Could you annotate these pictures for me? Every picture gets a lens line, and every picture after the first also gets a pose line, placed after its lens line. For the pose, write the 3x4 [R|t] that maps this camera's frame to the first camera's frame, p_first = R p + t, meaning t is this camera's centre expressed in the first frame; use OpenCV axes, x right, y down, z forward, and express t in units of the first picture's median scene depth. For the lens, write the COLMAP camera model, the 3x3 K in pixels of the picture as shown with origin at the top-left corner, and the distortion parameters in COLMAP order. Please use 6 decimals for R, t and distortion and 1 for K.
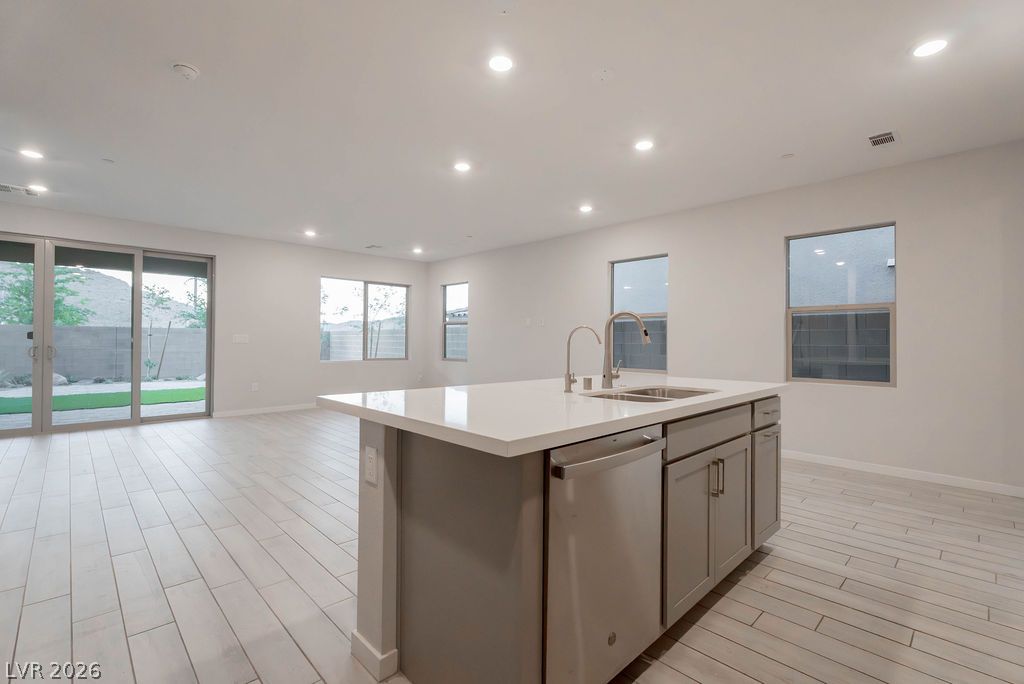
lens RADIAL K [[457.7, 0, 507.5], [0, 457.7, 341.6], [0, 0, 1]] dist [-0.003128, -0.000092]
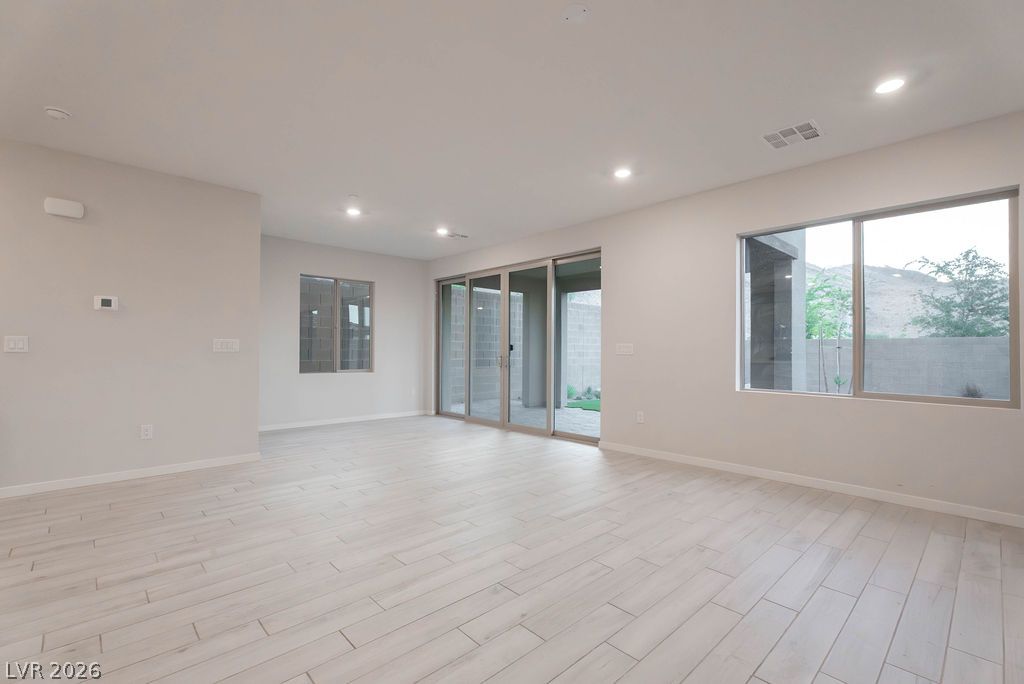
lens RADIAL K [[457.7, 0, 507.5], [0, 457.7, 341.6], [0, 0, 1]] dist [-0.003128, -0.000092]
pose [[-0.017836, -0.026557, -0.999488, 0.181731], [-0.006450, 0.999629, -0.026445, 0.002478], [0.999820, 0.005975, -0.018001, 0.916787]]
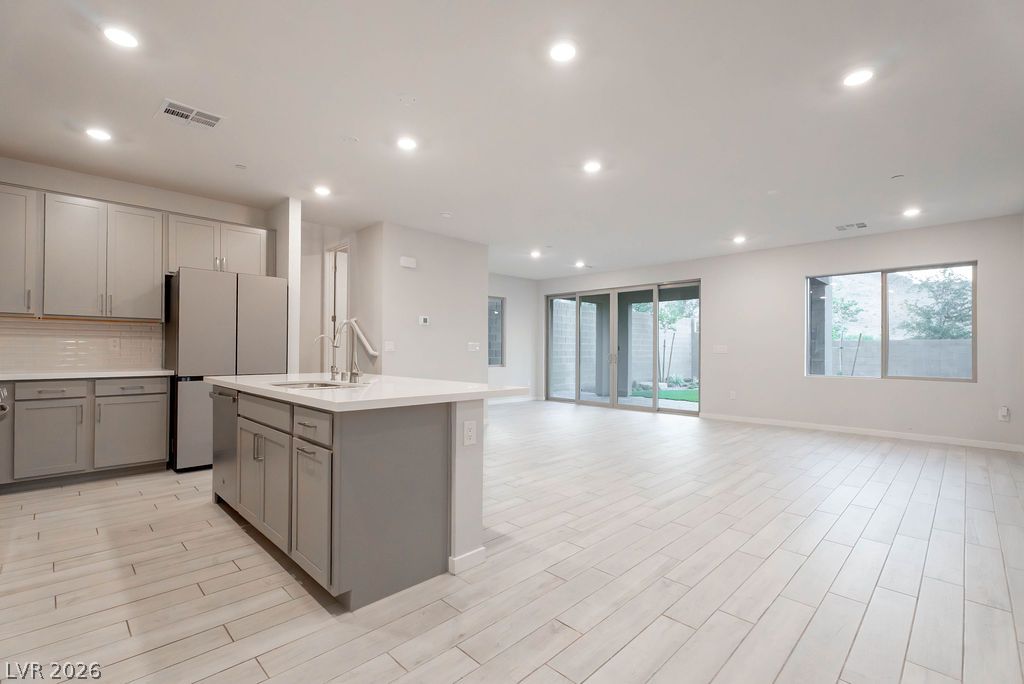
lens RADIAL K [[457.7, 0, 507.5], [0, 457.7, 341.6], [0, 0, 1]] dist [-0.003128, -0.000092]
pose [[0.012401, -0.025285, -0.999603, 0.560463], [-0.006609, 0.999656, -0.025369, 0.006739], [0.999901, 0.006921, 0.012230, 0.530449]]
